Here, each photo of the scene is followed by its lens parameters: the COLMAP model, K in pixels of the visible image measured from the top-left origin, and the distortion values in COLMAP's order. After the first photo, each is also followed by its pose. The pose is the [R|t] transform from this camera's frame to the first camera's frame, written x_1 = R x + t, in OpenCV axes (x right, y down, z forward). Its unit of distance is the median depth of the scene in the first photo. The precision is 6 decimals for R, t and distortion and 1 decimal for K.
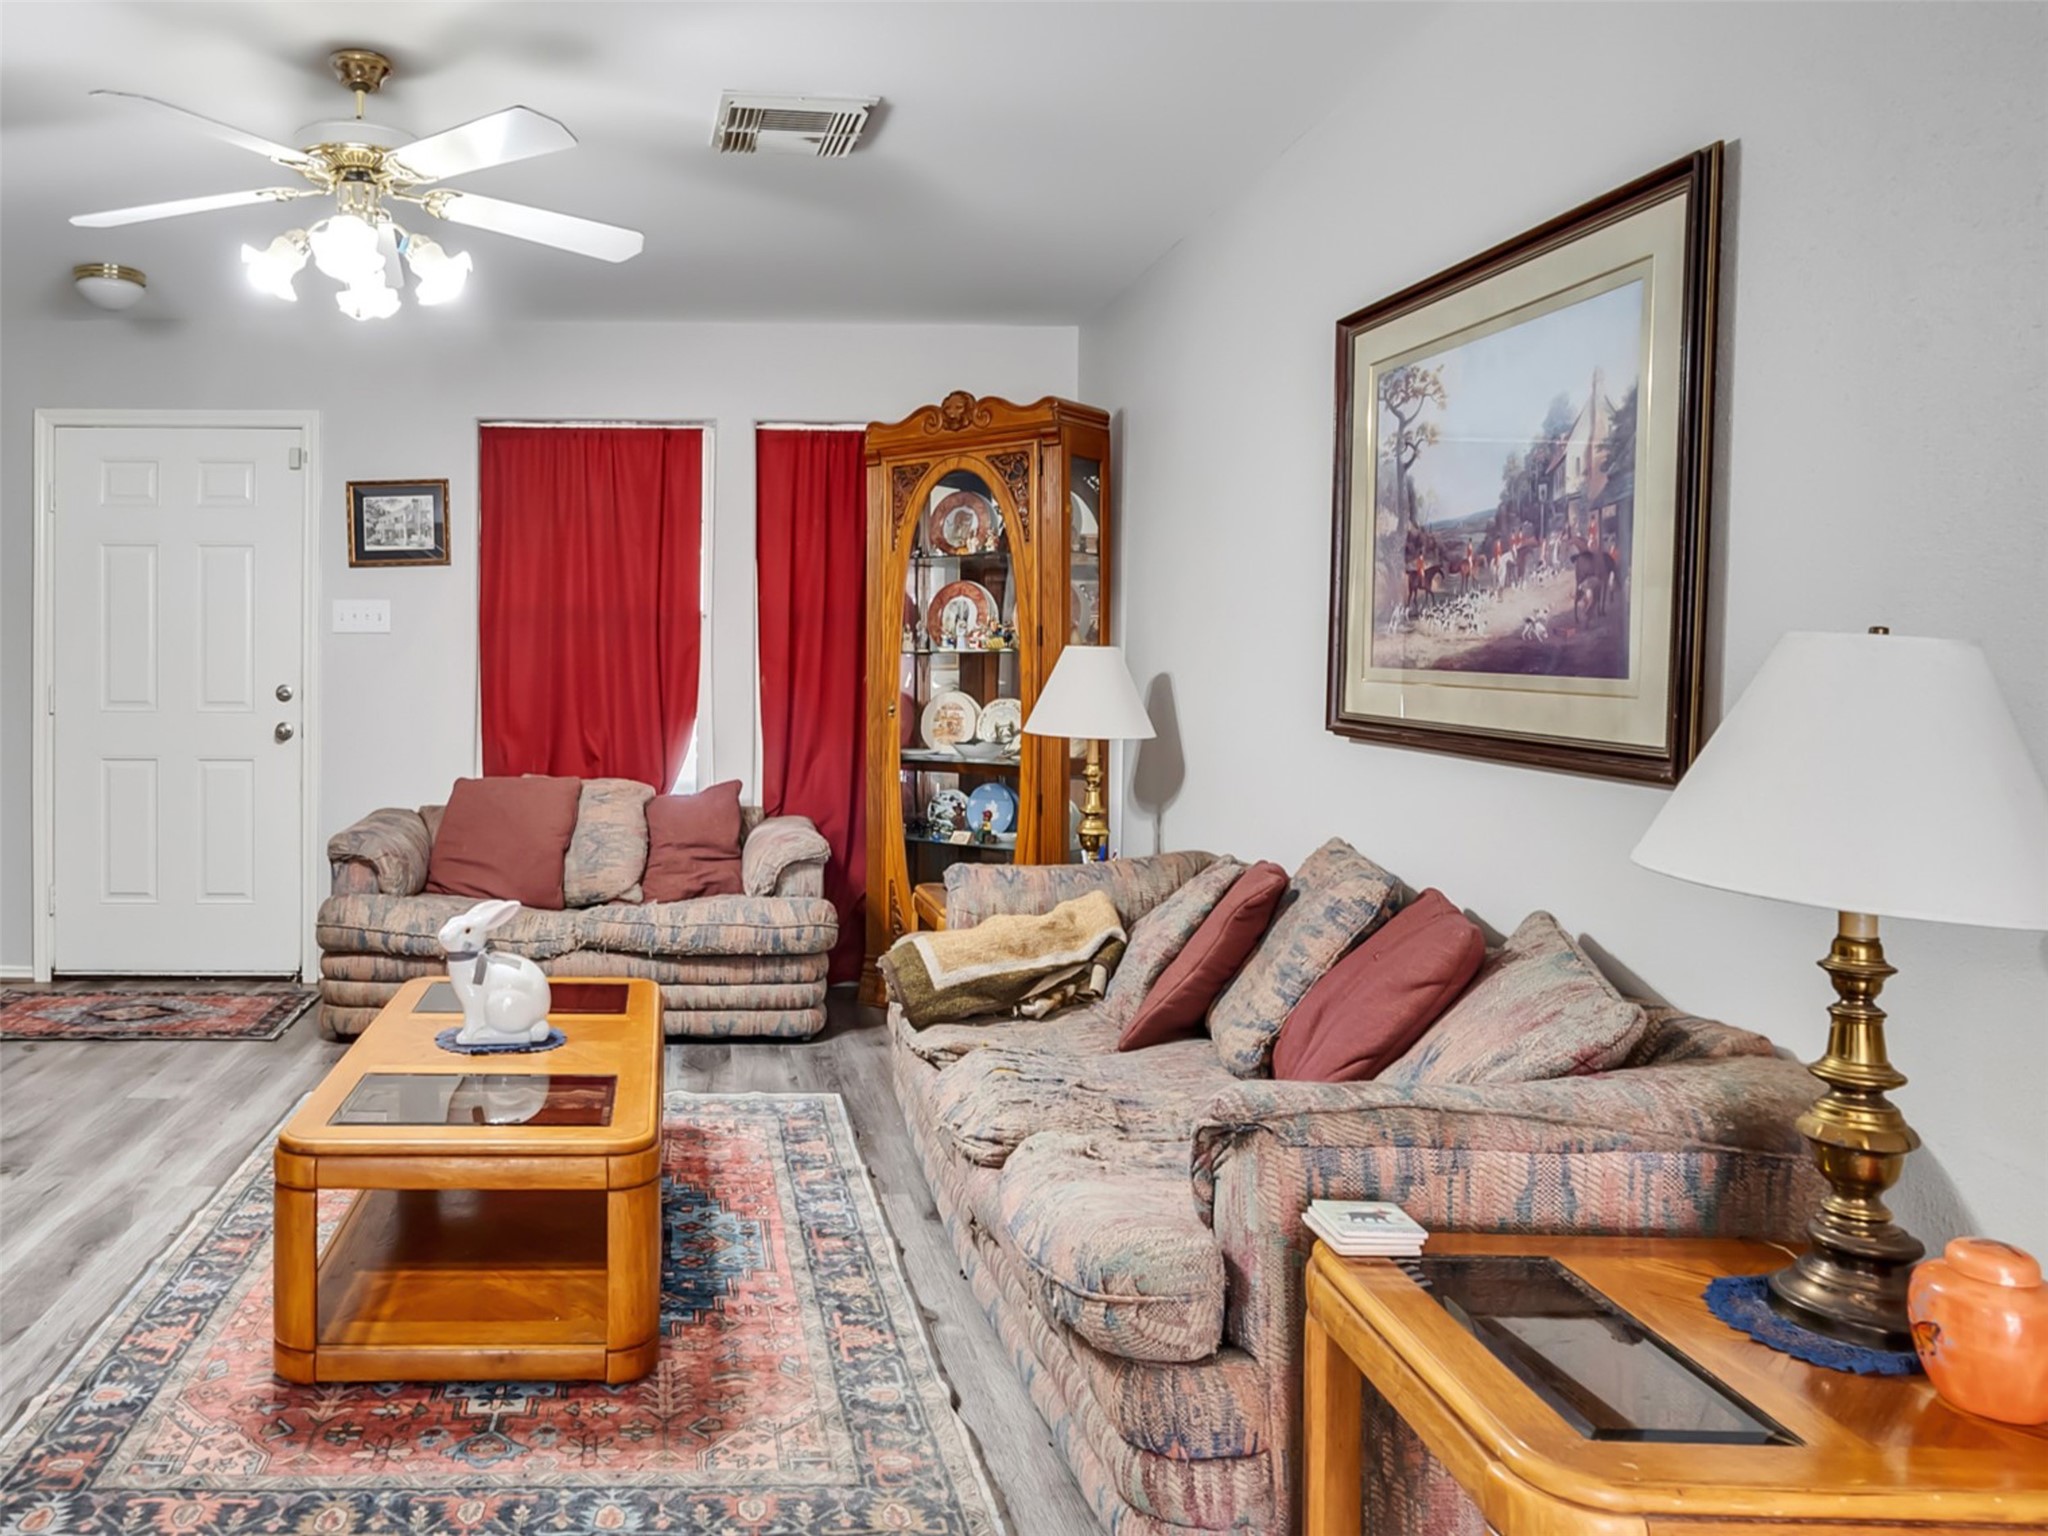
lens RADIAL K [[1430.6, 0, 709.5], [0, 1430.6, 684.4], [0, 0, 1]] dist [-0.009944, 0.007072]
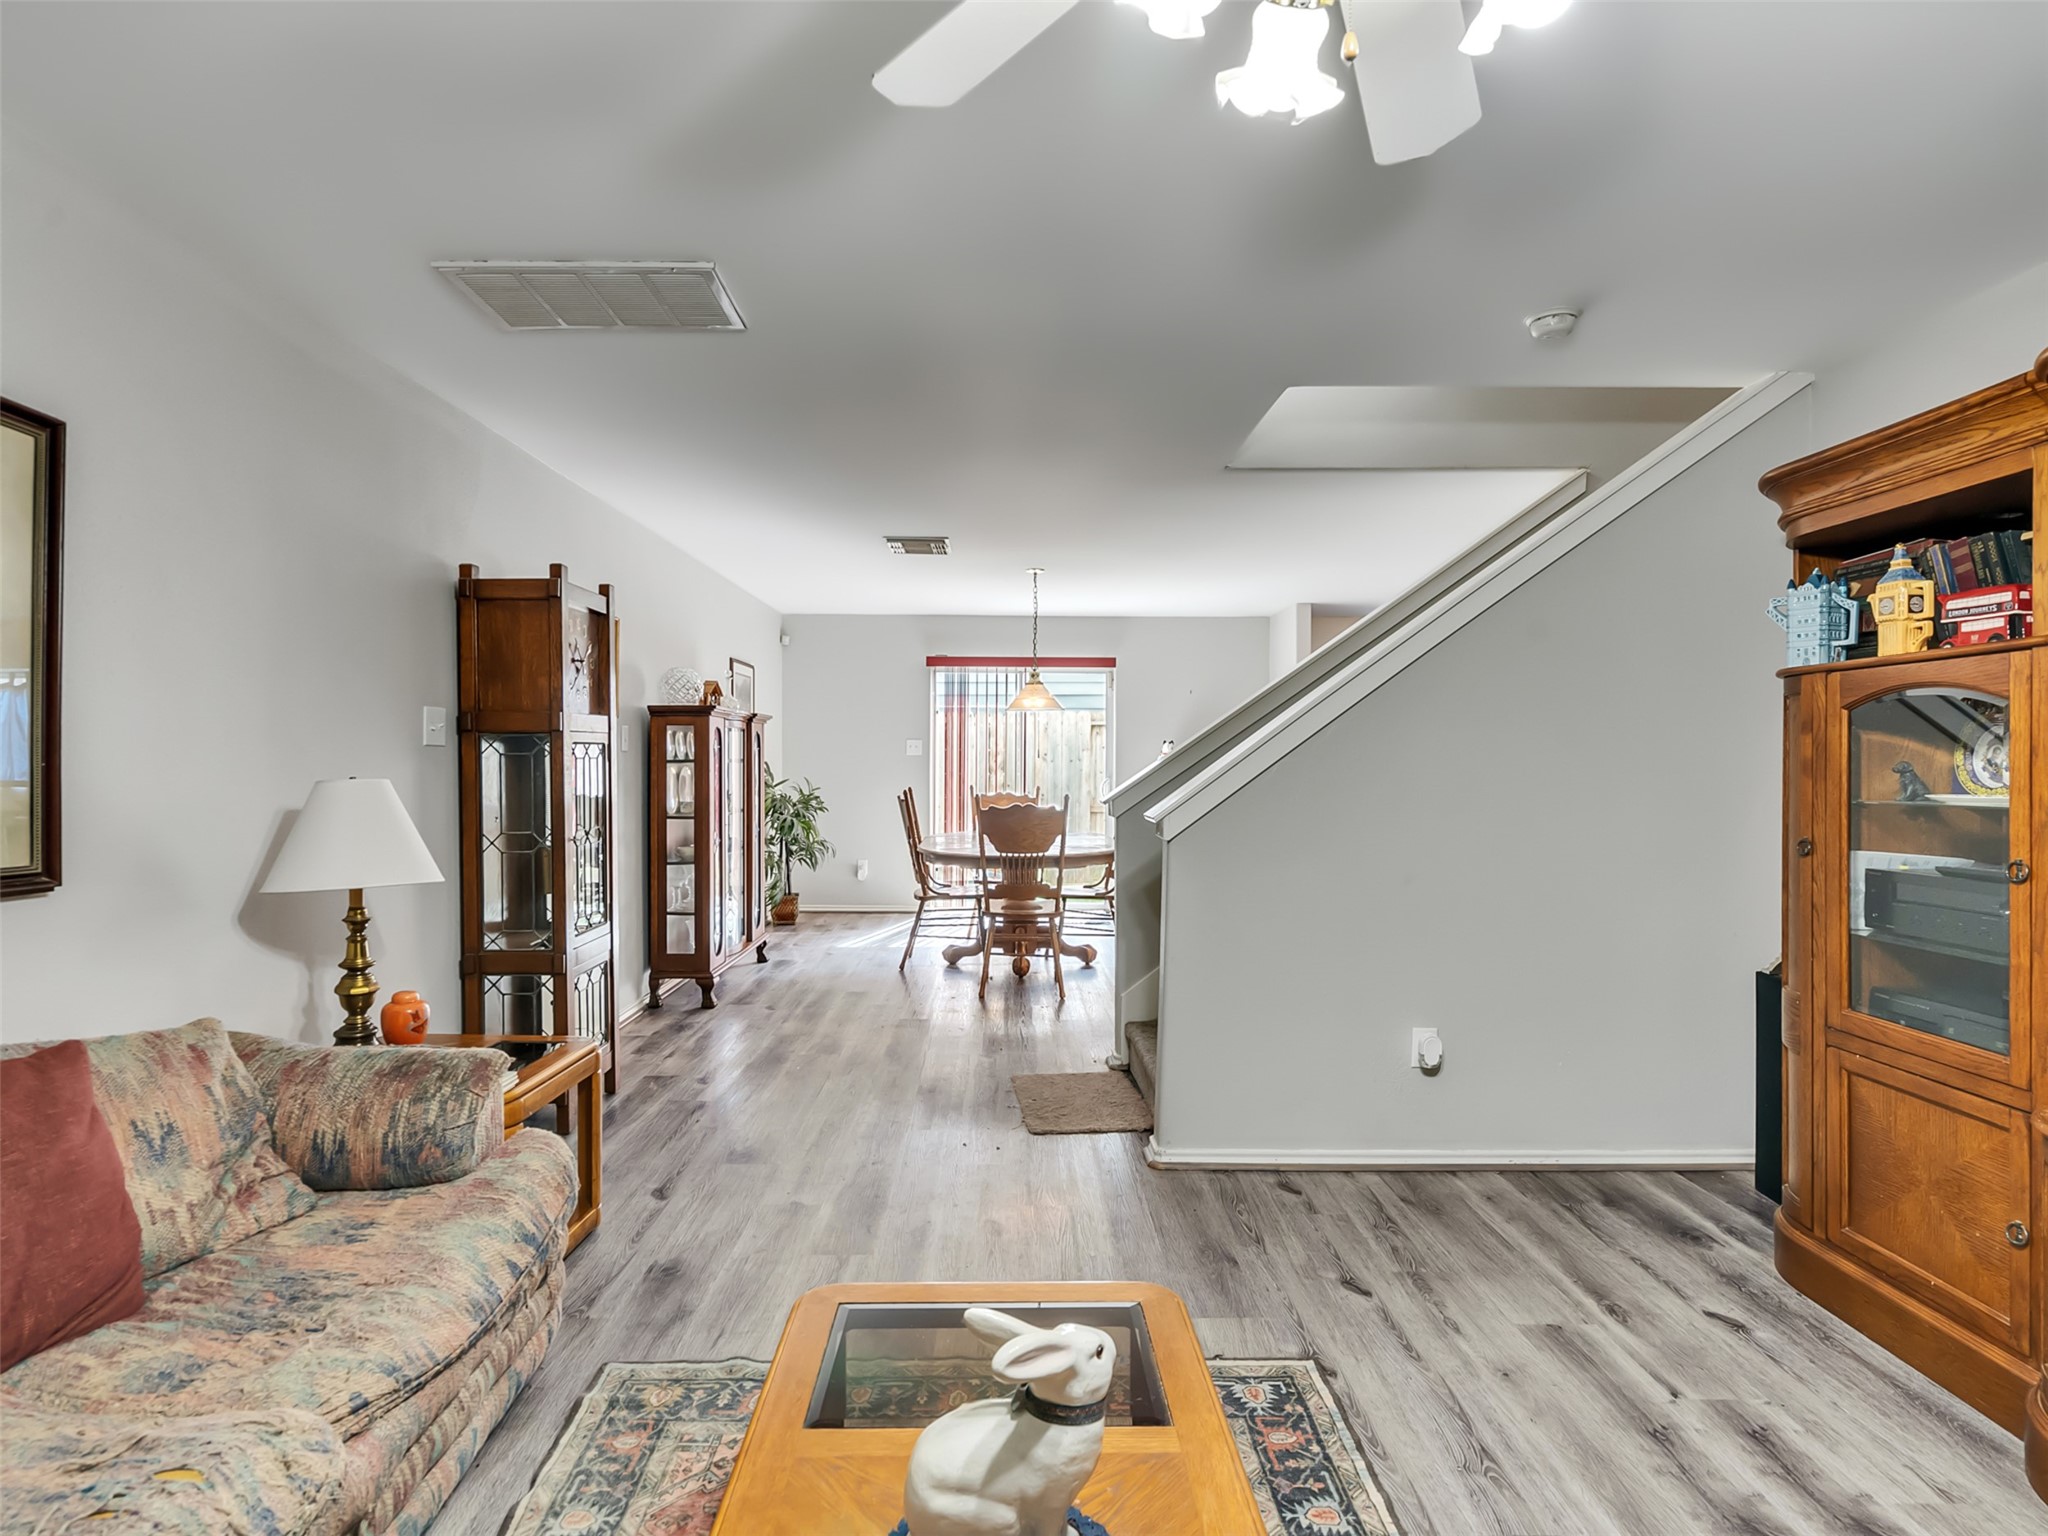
lens RADIAL K [[1062.6, 0, 1003.2], [0, 1062.6, 762.7], [0, 0, 1]] dist [-0.005322, 0.003309]
pose [[-0.999855, -0.007213, 0.015441, -0.143933], [-0.007024, 0.999900, 0.012283, -0.044222], [-0.015528, 0.012173, -0.999805, 1.313497]]
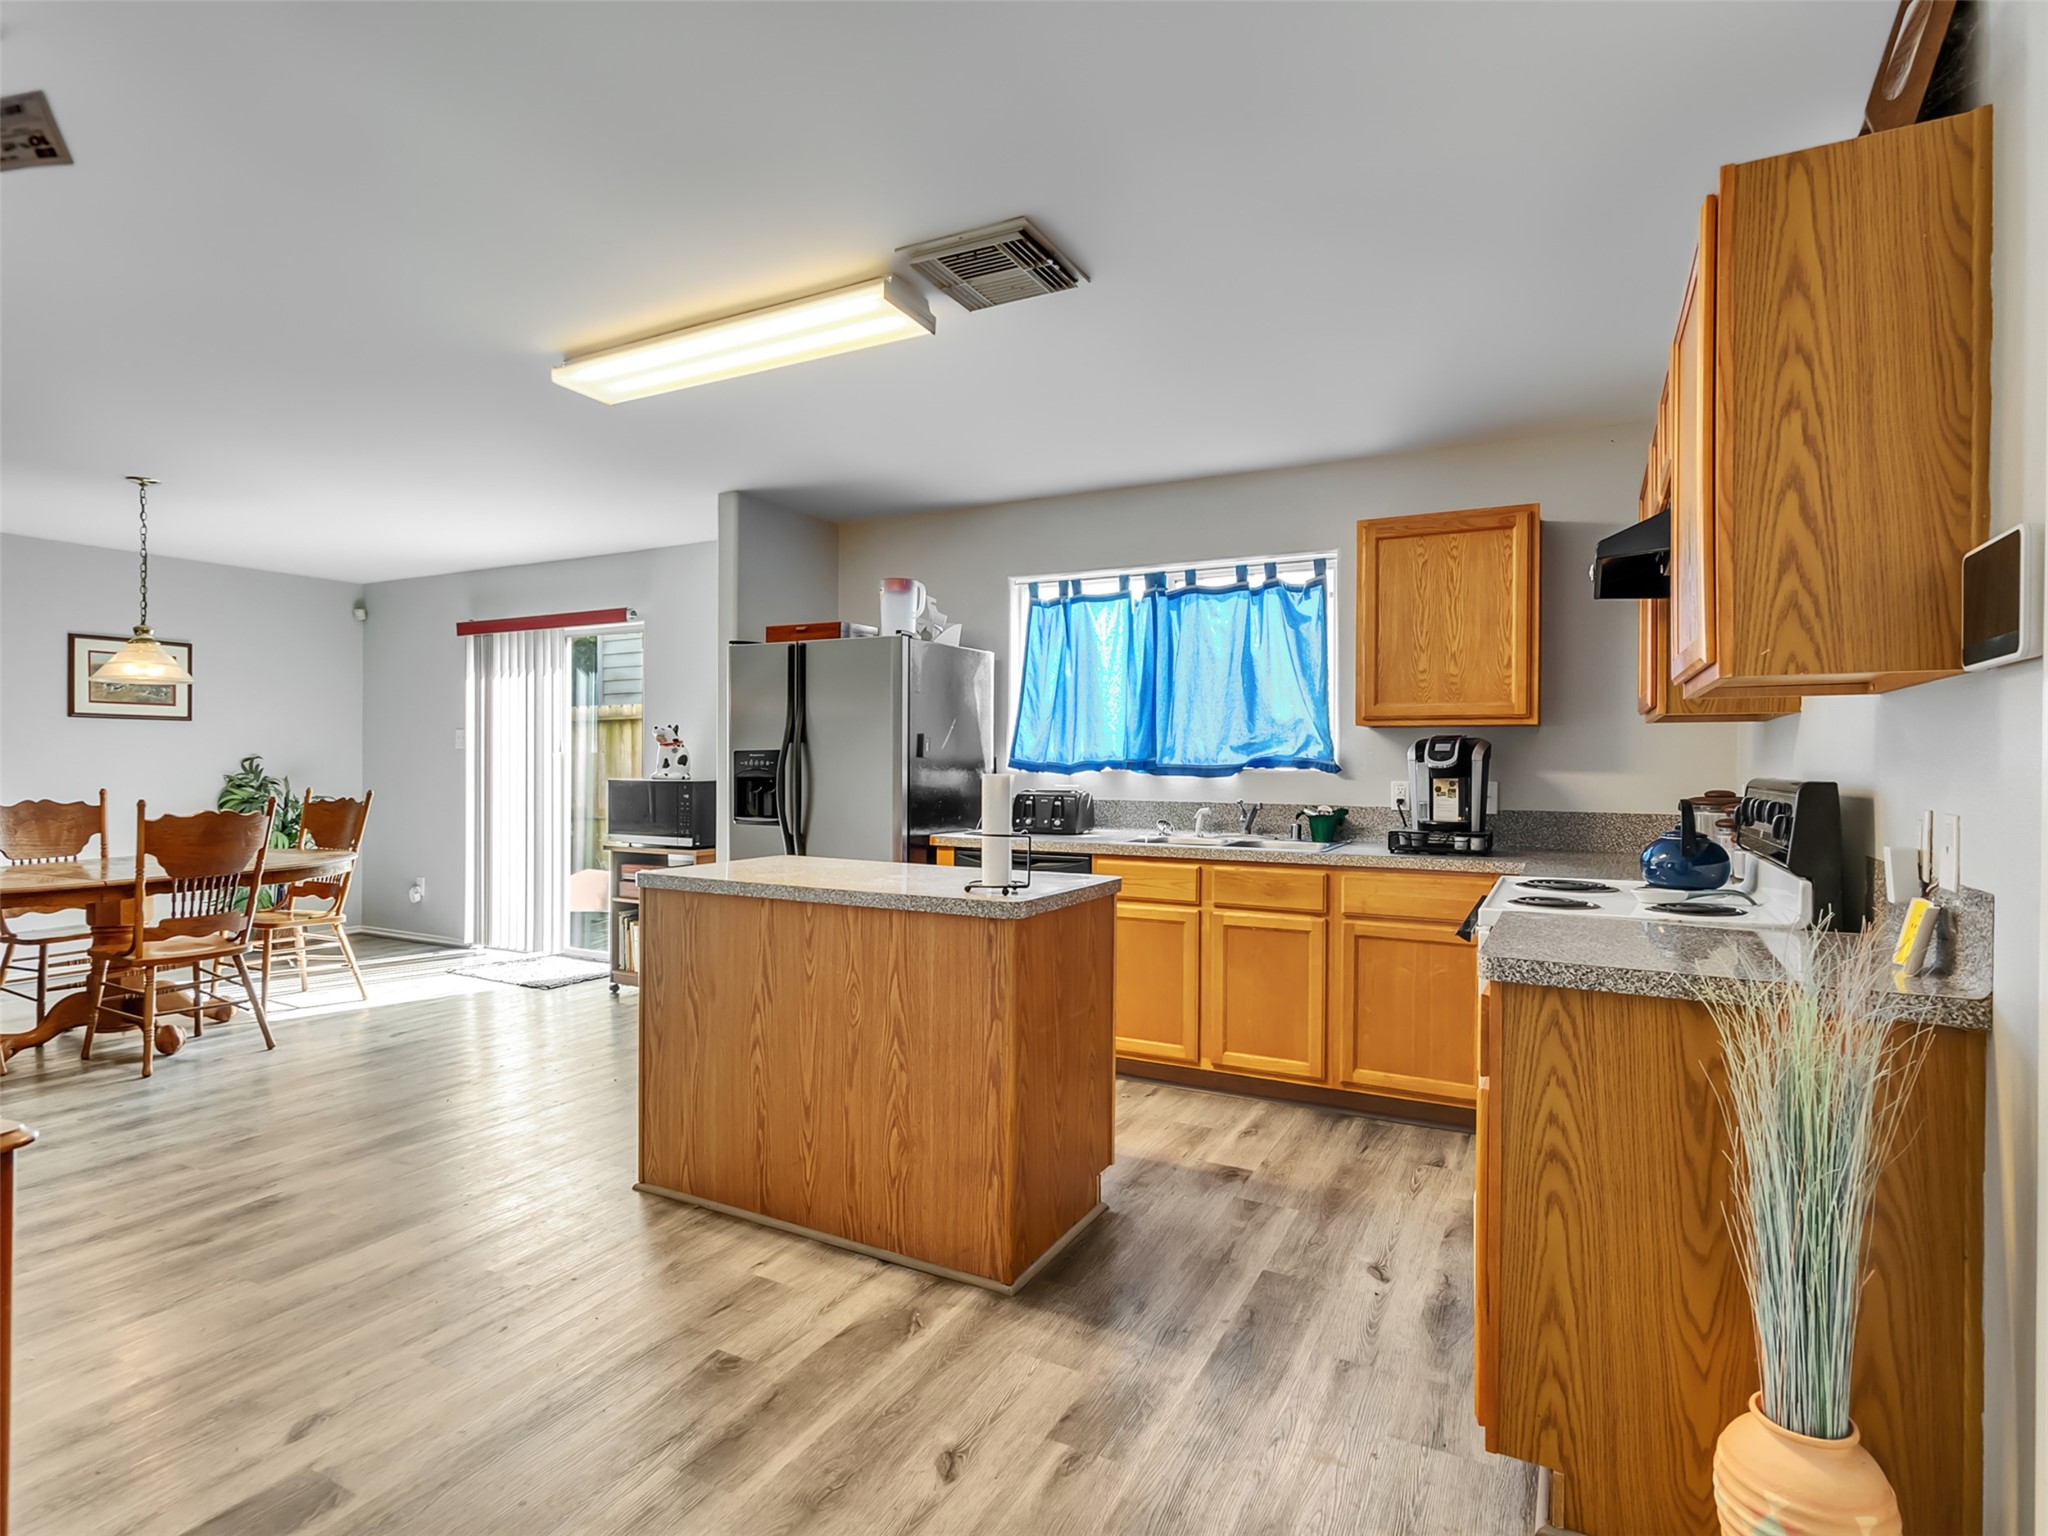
lens RADIAL K [[1062.6, 0, 1006.3], [0, 1062.6, 770.6], [0, 0, 1]] dist [-0.005322, 0.003309]
pose [[-0.872404, -0.011404, 0.488653, -1.985339], [-0.000863, 0.999762, 0.021791, -0.030989], [-0.488785, 0.018589, -0.872206, -0.126687]]
